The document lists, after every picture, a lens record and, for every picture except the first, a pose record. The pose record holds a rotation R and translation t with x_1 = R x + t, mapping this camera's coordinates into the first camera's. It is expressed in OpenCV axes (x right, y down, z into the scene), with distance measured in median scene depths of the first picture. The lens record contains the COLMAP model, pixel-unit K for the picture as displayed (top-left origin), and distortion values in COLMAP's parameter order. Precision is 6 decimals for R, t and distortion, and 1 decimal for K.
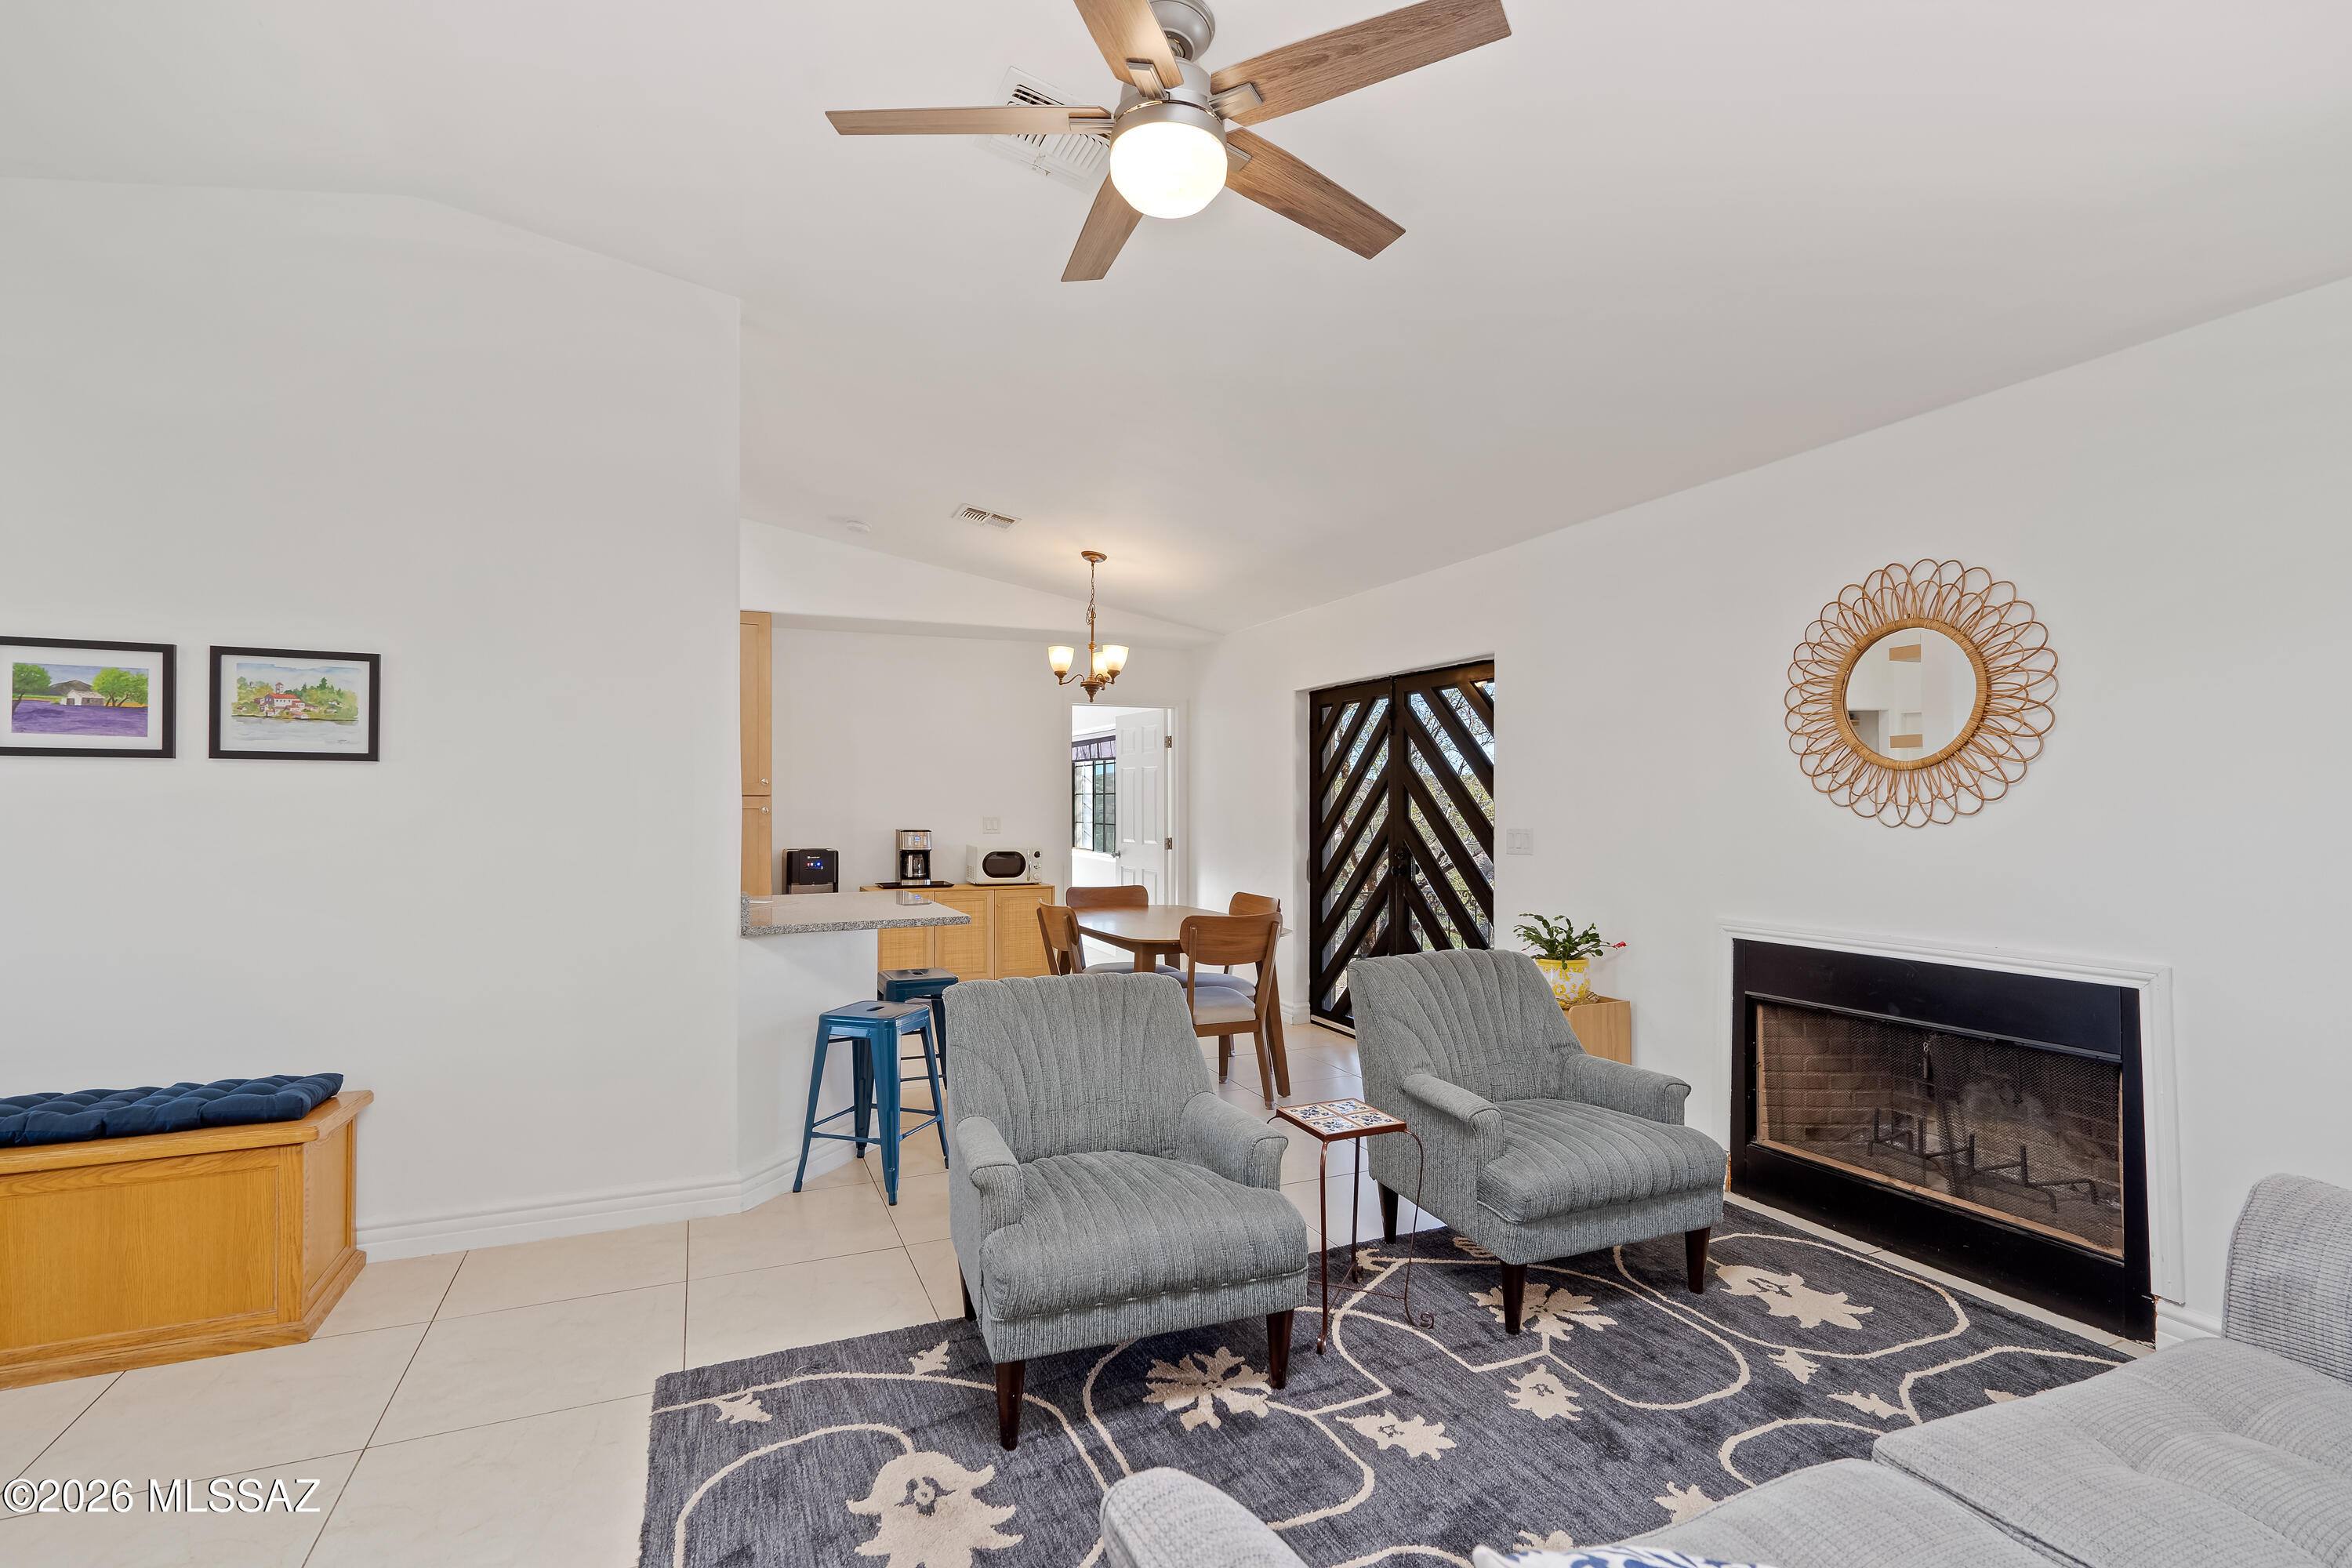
lens RADIAL K [[1075.3, 0, 1169.6], [0, 1075.3, 782.7], [0, 0, 1]] dist [-0.006196, 0.003223]
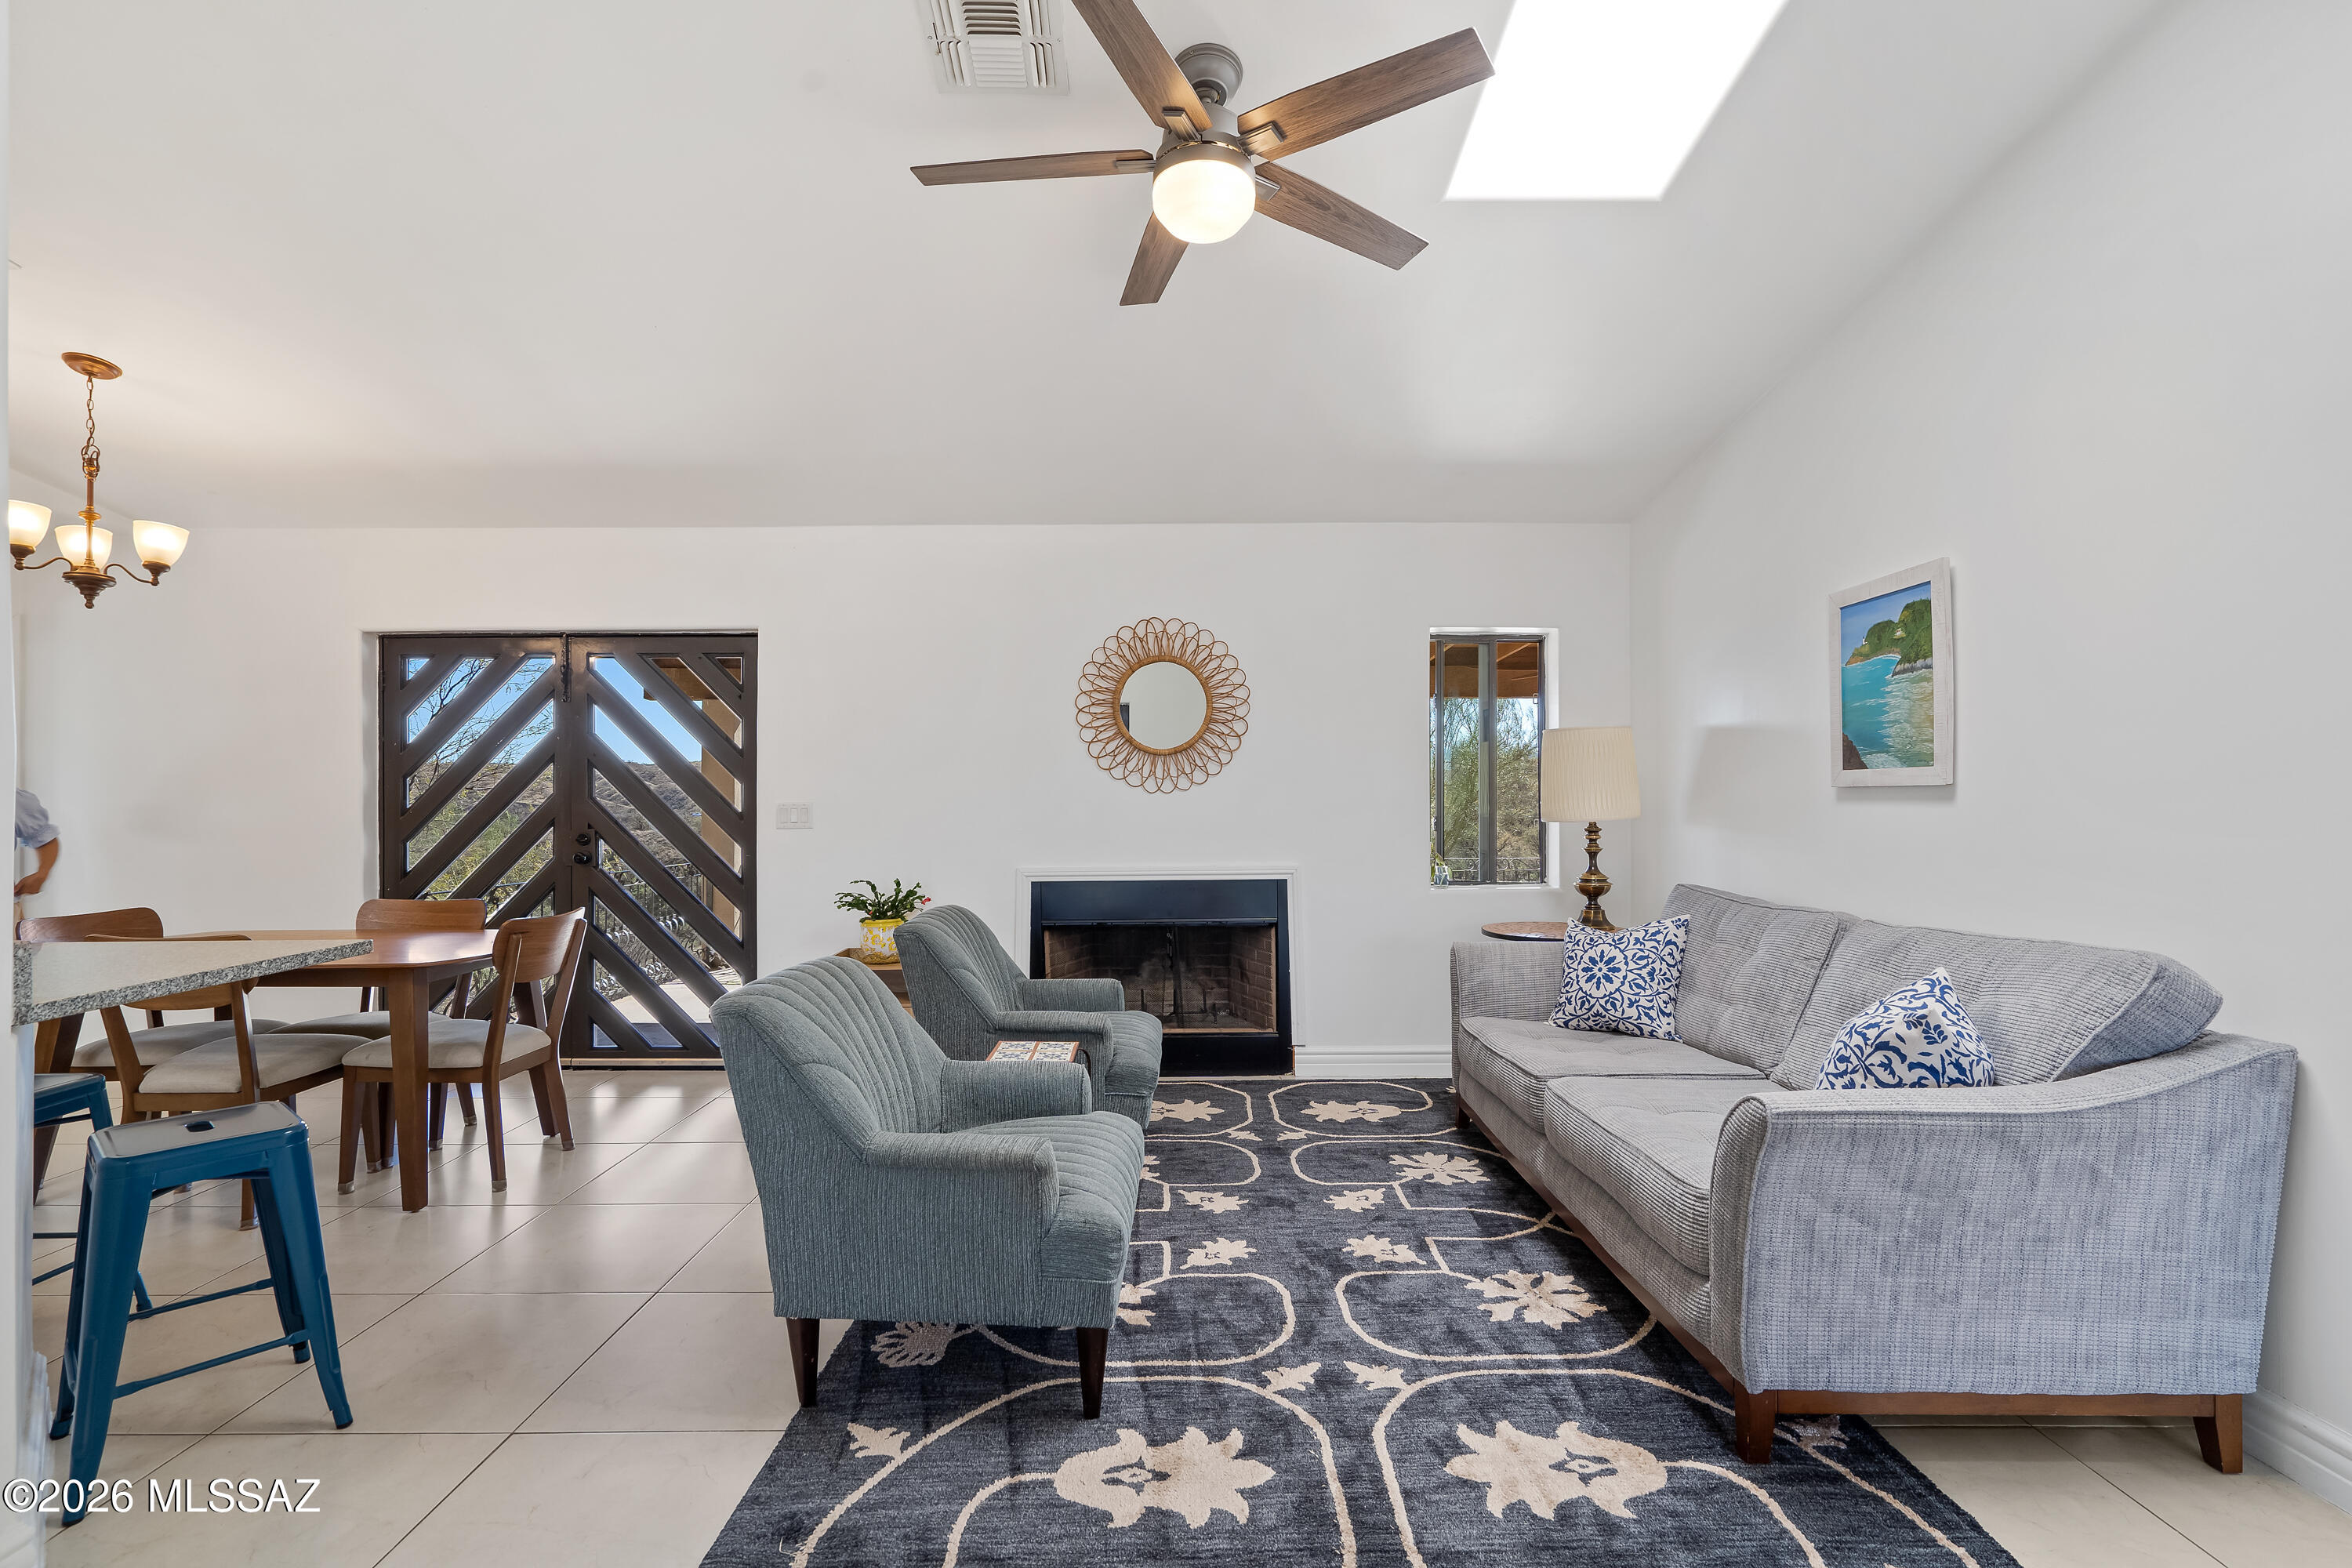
lens RADIAL K [[1075.3, 0, 1170.0], [0, 1075.3, 784.0], [0, 0, 1]] dist [-0.006196, 0.003223]
pose [[0.403408, 0.006930, 0.914994, -0.737222], [-0.012188, 0.999923, -0.002200, 0.034046], [-0.914939, -0.010264, 0.403462, 0.399463]]
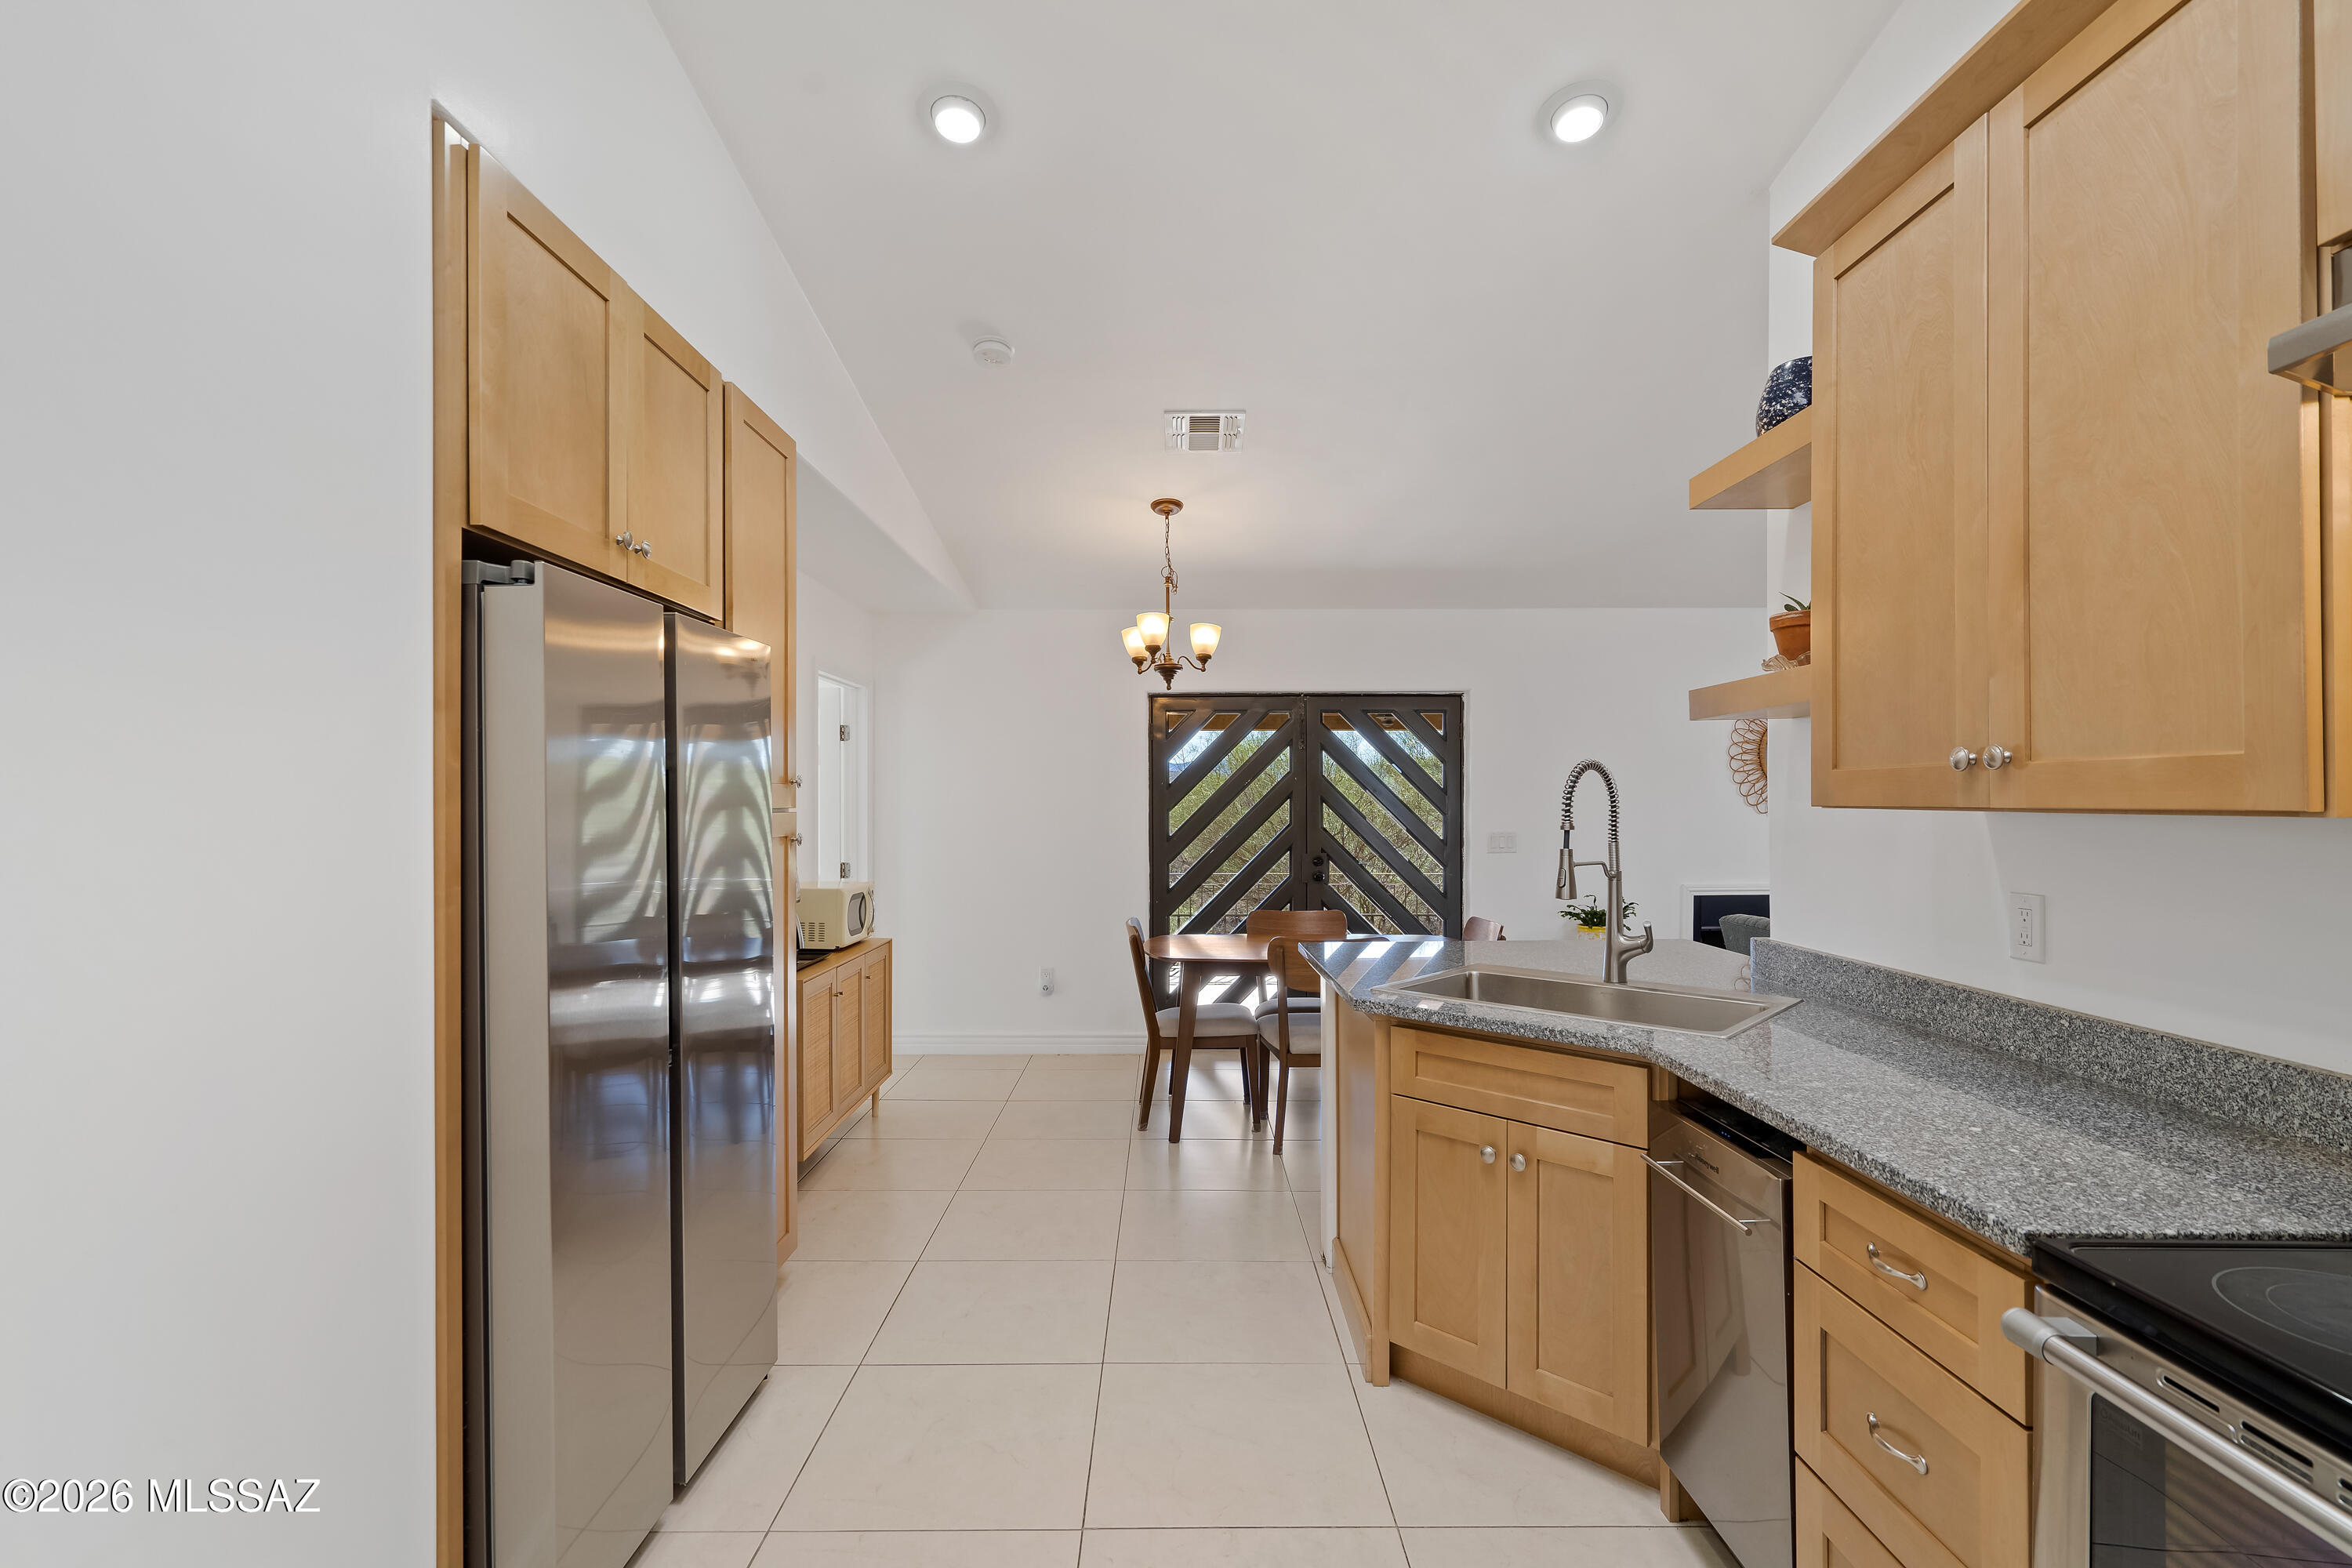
lens RADIAL K [[1075.3, 0, 1168.6], [0, 1075.3, 780.3], [0, 0, 1]] dist [-0.006196, 0.003223]
pose [[0.389753, 0.012577, 0.920834, -1.555265], [-0.014614, 0.999865, -0.007471, -0.005969], [-0.920804, -0.010545, 0.389884, 1.356272]]
